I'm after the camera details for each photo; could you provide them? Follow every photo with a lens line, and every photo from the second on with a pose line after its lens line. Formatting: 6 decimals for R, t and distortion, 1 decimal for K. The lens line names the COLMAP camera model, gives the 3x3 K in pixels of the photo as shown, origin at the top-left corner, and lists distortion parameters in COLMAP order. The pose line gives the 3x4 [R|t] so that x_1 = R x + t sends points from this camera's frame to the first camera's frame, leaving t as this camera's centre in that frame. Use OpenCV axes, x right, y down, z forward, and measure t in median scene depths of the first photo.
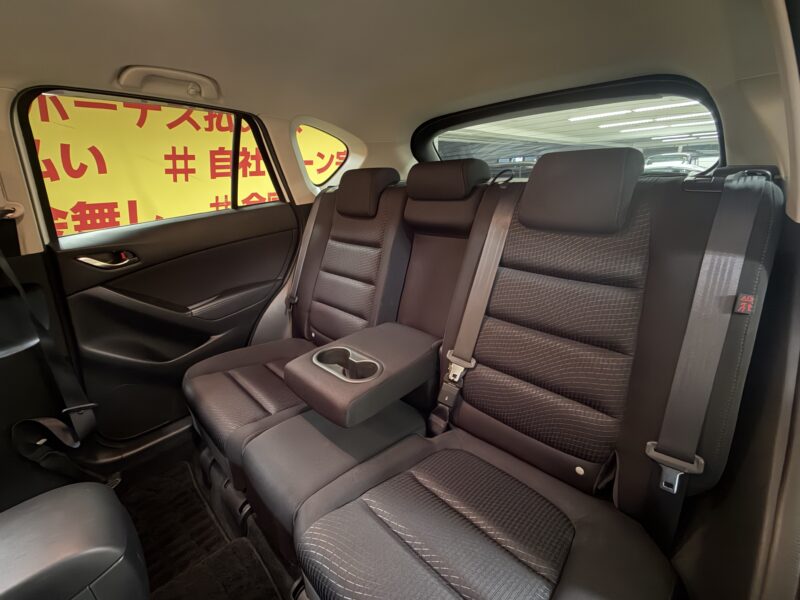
lens RADIAL K [[352.0, 0, 400.4], [0, 352.0, 304.7], [0, 0, 1]] dist [0.004112, -0.002120]
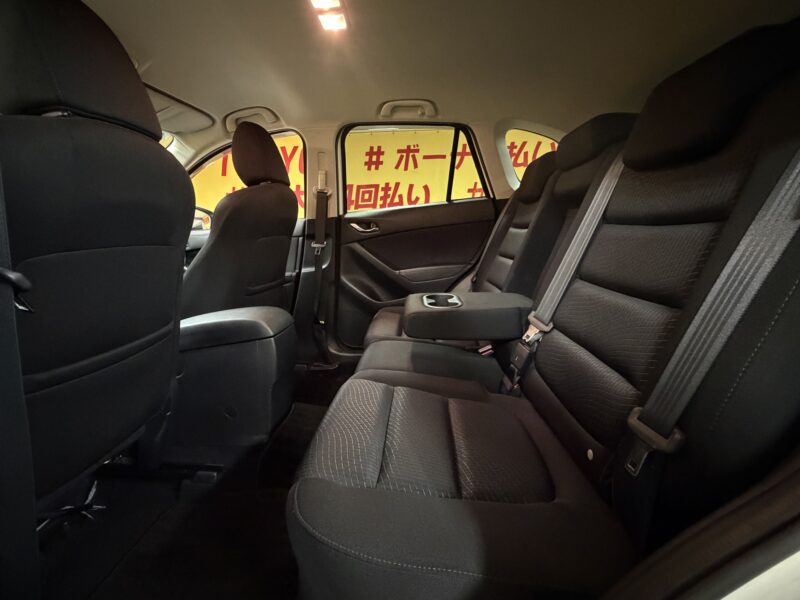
lens RADIAL K [[352.0, 0, 392.1], [0, 352.0, 299.5], [0, 0, 1]] dist [0.004112, -0.002120]
pose [[0.656145, 0.169969, -0.735244, 0.527478], [-0.269527, 0.962826, -0.017950, 0.197808], [0.704861, 0.209946, 0.677564, 0.073894]]
